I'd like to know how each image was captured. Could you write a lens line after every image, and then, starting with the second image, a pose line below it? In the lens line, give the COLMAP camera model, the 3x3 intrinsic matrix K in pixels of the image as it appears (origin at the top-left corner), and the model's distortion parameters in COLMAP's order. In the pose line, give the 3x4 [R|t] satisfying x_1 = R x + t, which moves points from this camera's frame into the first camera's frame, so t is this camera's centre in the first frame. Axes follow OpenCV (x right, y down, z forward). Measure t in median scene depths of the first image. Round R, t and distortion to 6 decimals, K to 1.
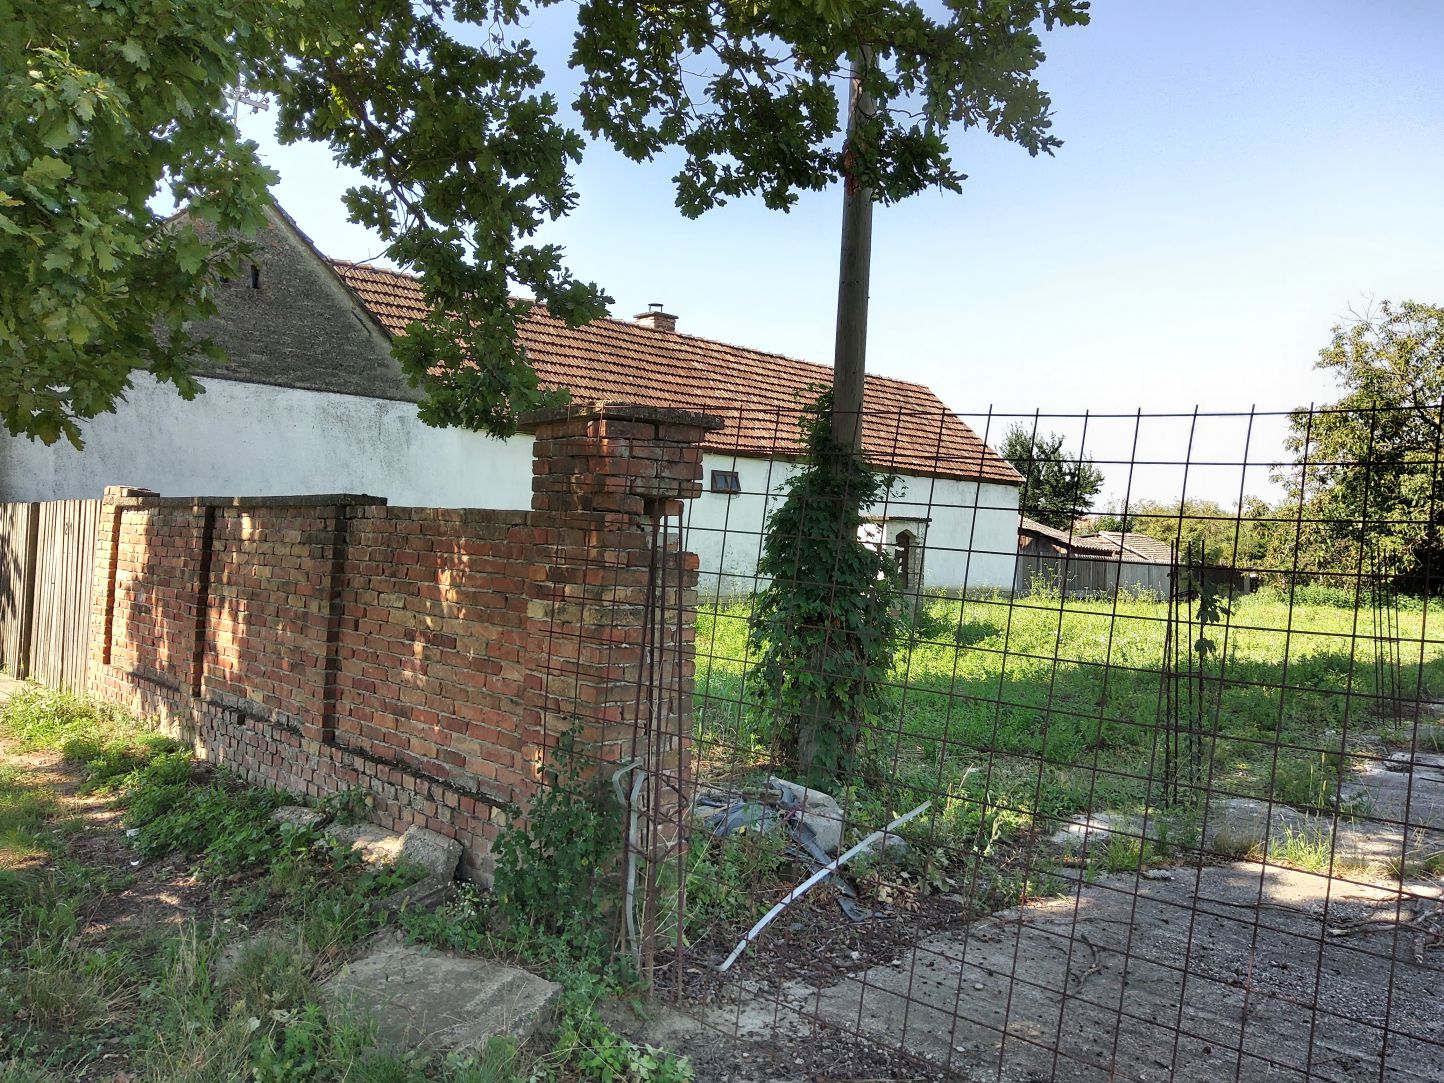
lens RADIAL K [[1096.0, 0, 715.0], [0, 1096.0, 550.6], [0, 0, 1]] dist [-0.008606, -0.050347]
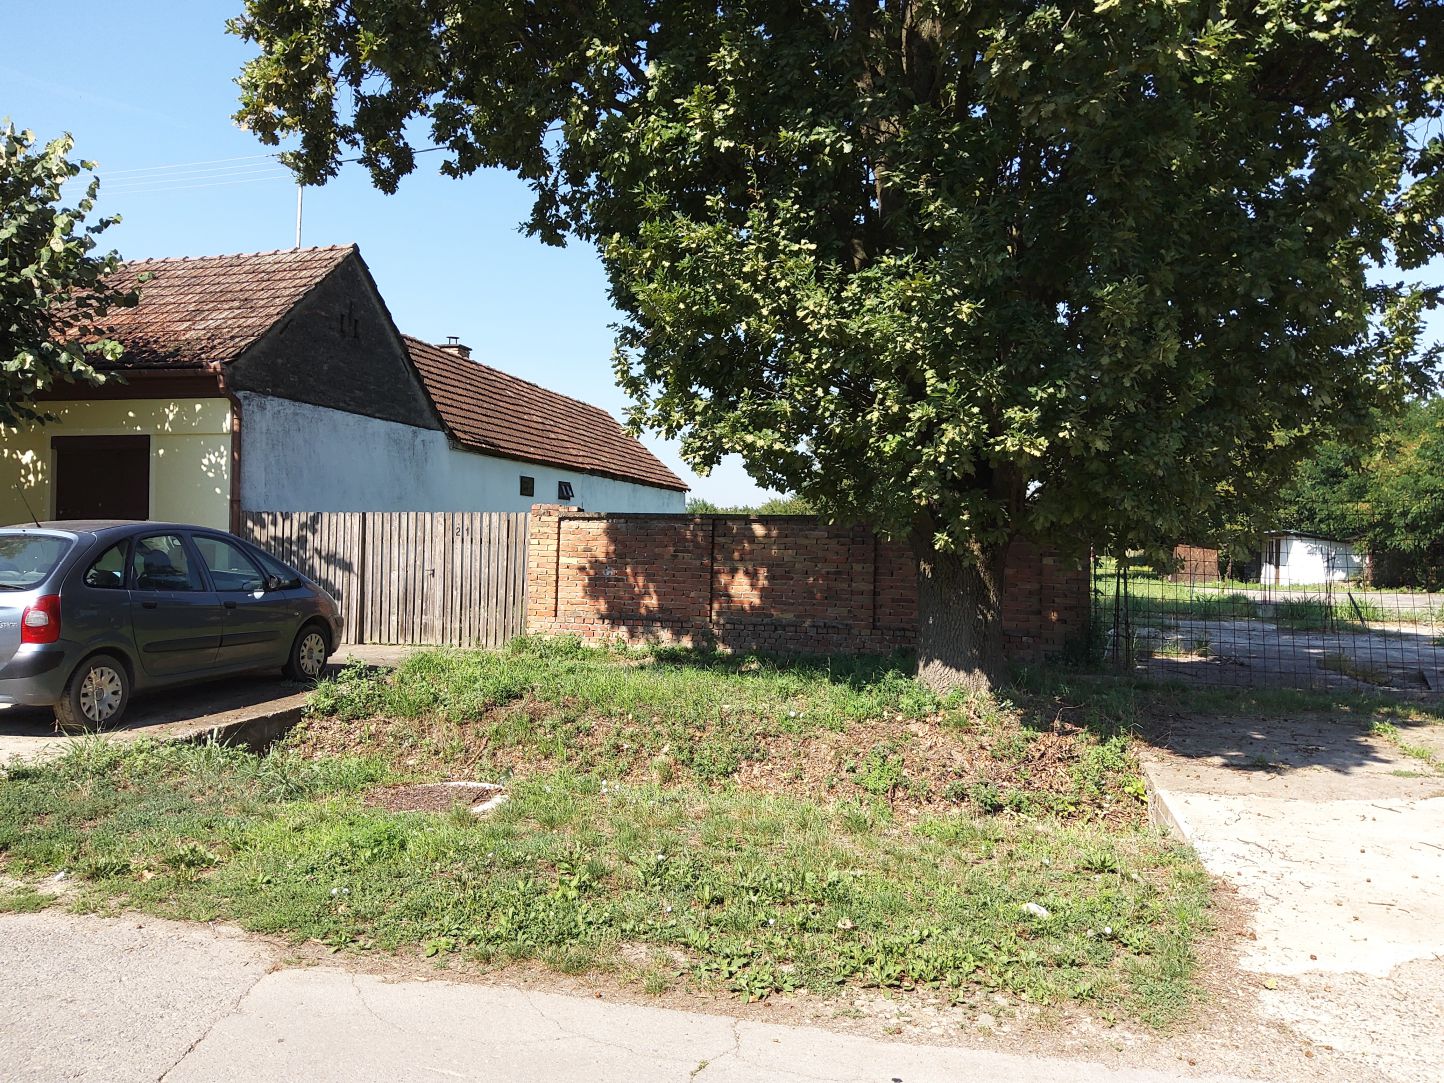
lens RADIAL K [[1096.0, 0, 722.6], [0, 1096.0, 542.7], [0, 0, 1]] dist [-0.008606, -0.050347]
pose [[0.883845, -0.004194, 0.467760, -1.384073], [0.007319, 0.999961, -0.004863, 0.009628], [-0.467722, 0.007722, 0.883842, -0.672339]]
